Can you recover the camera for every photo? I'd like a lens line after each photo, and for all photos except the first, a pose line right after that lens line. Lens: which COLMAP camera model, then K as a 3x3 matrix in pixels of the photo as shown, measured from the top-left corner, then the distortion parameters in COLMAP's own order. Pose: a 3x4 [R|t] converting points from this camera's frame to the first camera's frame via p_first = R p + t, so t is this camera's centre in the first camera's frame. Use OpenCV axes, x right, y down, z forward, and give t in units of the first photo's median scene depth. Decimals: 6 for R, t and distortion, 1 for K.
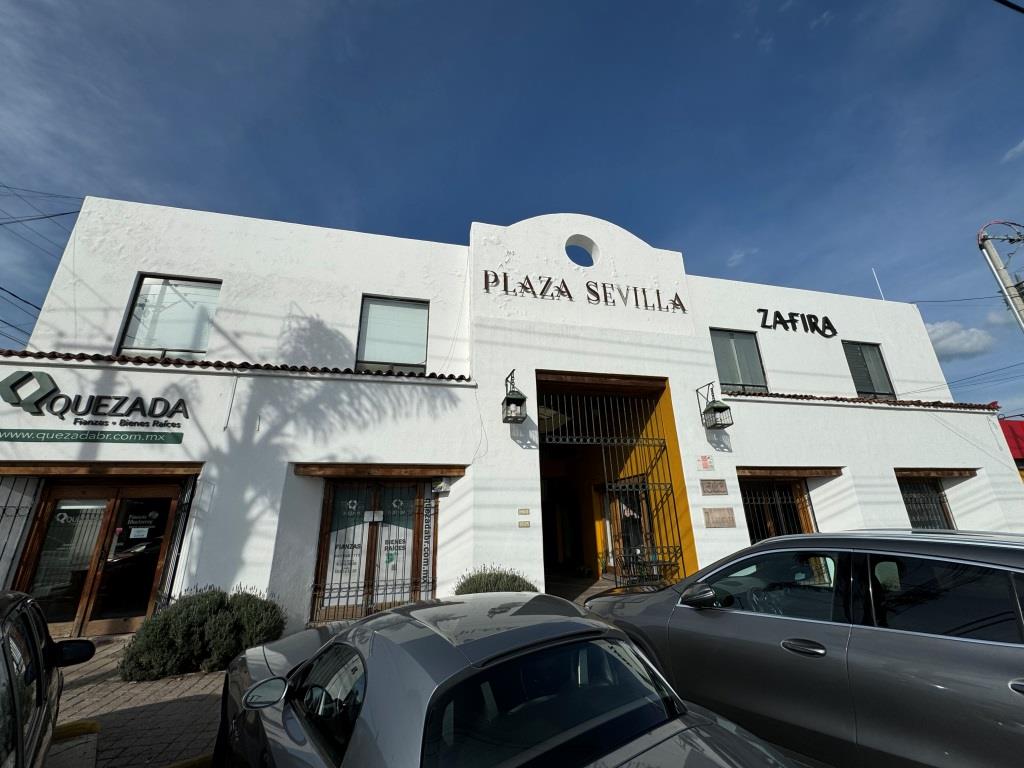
lens RADIAL K [[410.7, 0, 515.5], [0, 410.7, 380.0], [0, 0, 1]] dist [-0.001156, 0.000808]
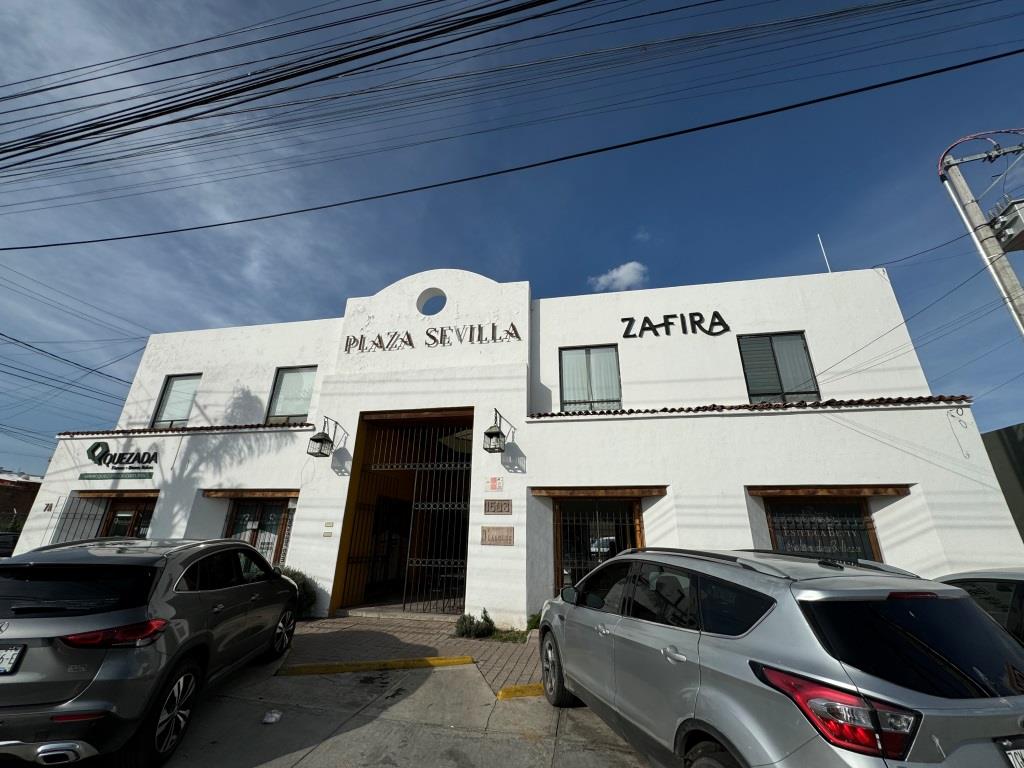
lens RADIAL K [[410.7, 0, 519.6], [0, 410.7, 381.3], [0, 0, 1]] dist [-0.001156, 0.000808]
pose [[0.909459, -0.111736, -0.400498, 1.074917], [0.101178, 0.993734, -0.047487, -0.009859], [0.403295, 0.002666, 0.915066, 0.040176]]
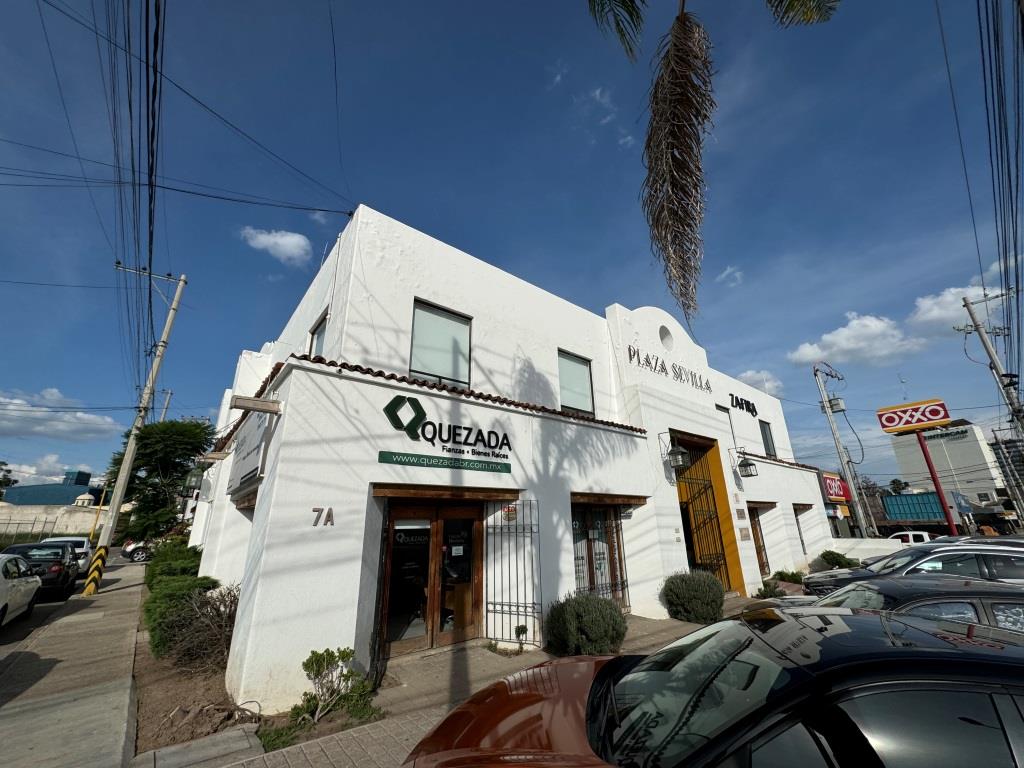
lens RADIAL K [[410.7, 0, 517.5], [0, 410.7, 384.2], [0, 0, 1]] dist [-0.001156, 0.000808]
pose [[0.894220, 0.150584, 0.421538, -1.083104], [-0.144686, 0.988401, -0.046154, -0.035408], [-0.423599, -0.019719, 0.905635, -0.047990]]
